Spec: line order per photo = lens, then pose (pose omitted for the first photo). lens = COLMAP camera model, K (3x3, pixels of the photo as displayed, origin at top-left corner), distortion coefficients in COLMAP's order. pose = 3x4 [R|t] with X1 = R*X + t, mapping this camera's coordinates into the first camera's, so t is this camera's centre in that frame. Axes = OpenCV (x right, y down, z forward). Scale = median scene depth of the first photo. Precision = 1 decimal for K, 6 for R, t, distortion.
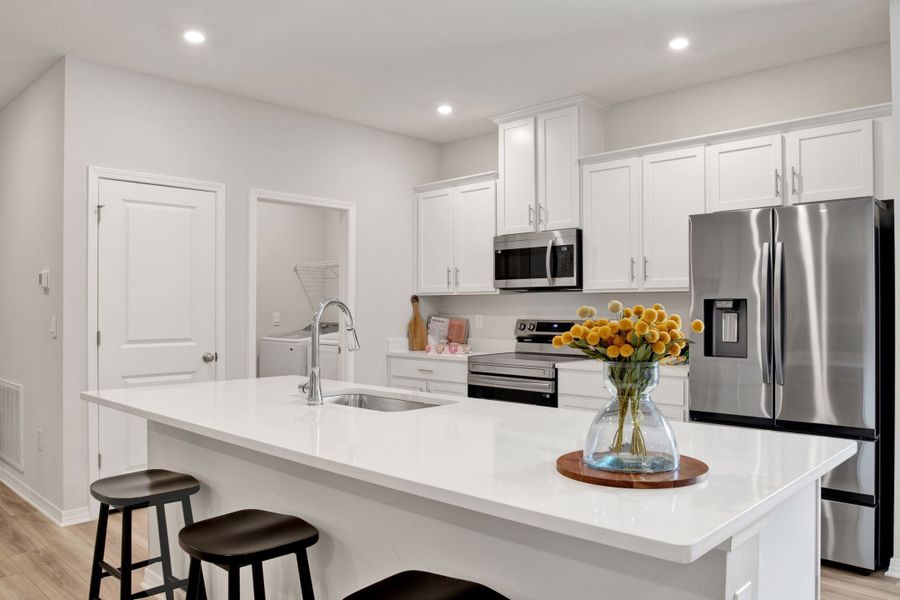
lens RADIAL K [[695.9, 0, 453.9], [0, 695.9, 306.4], [0, 0, 1]] dist [-0.034298, 0.004670]
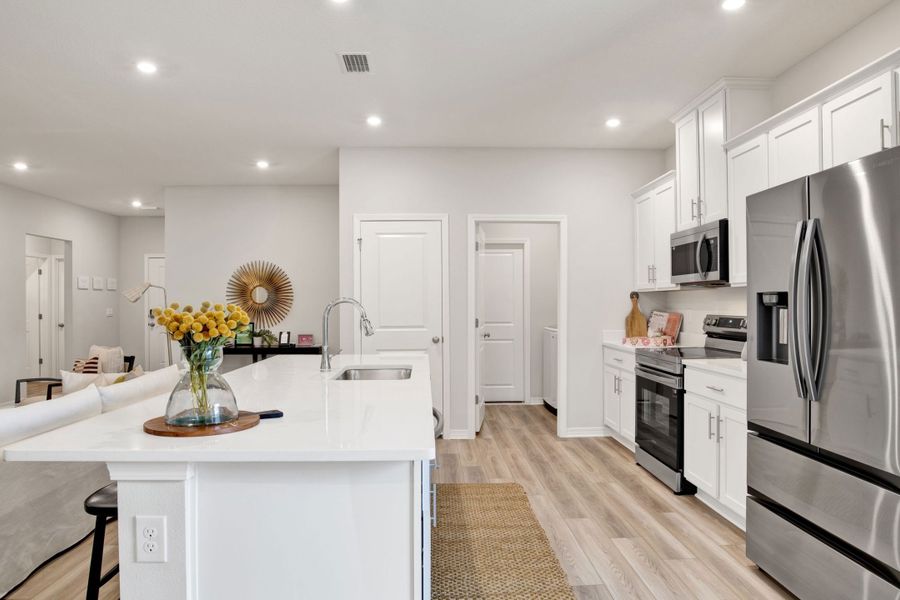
lens RADIAL K [[570.4, 0, 449.1], [0, 570.4, 301.9], [0, 0, 1]] dist [-0.026140, 0.004556]
pose [[0.721590, -0.006040, -0.692295, 0.419227], [0.006659, 0.999976, -0.001784, -0.000316], [0.692289, -0.003322, 0.721613, 0.171484]]
